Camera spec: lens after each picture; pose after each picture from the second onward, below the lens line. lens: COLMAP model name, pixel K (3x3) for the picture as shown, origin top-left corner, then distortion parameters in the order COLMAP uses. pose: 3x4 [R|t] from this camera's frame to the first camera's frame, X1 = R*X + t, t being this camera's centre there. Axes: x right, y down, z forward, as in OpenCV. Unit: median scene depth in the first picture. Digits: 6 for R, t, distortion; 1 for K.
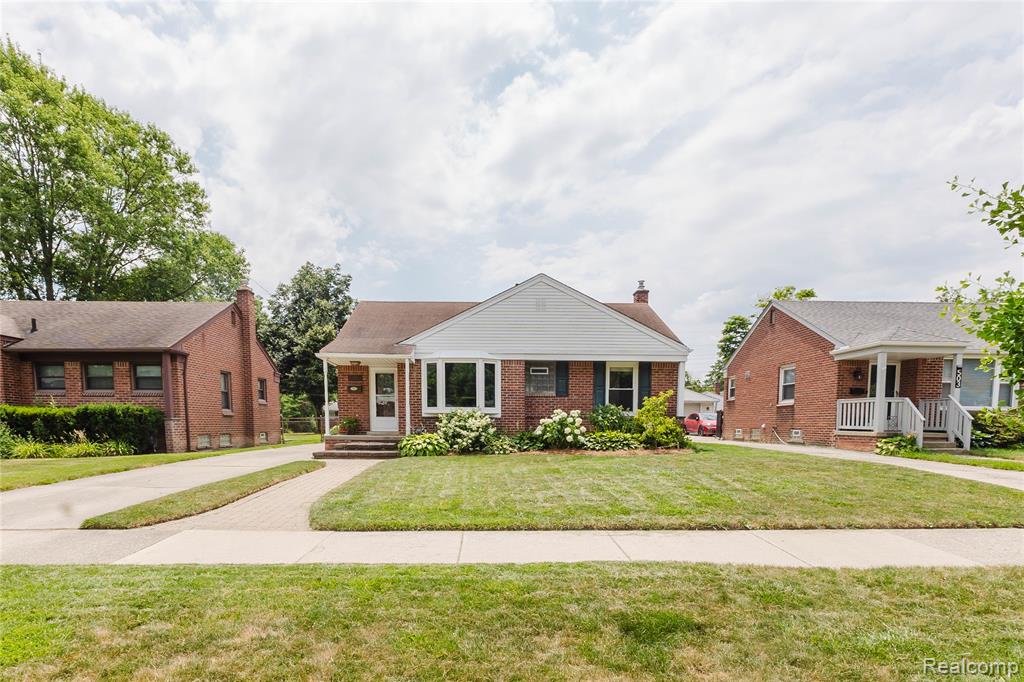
lens RADIAL K [[479.2, 0, 510.4], [0, 479.2, 343.1], [0, 0, 1]] dist [-0.000929, -0.000064]
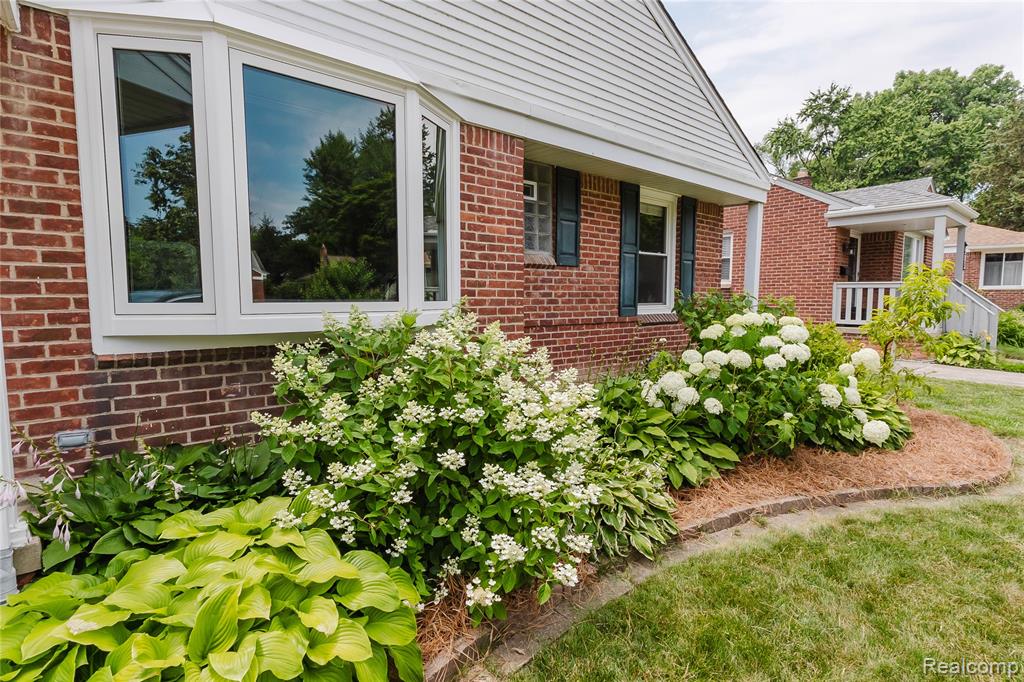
lens RADIAL K [[479.2, 0, 510.7], [0, 479.2, 340.3], [0, 0, 1]] dist [-0.000929, -0.000064]
pose [[0.812926, -0.060835, 0.579181, -0.152875], [-0.093731, 0.967895, 0.233223, 0.085818], [-0.574774, -0.243880, 0.781125, 0.730625]]
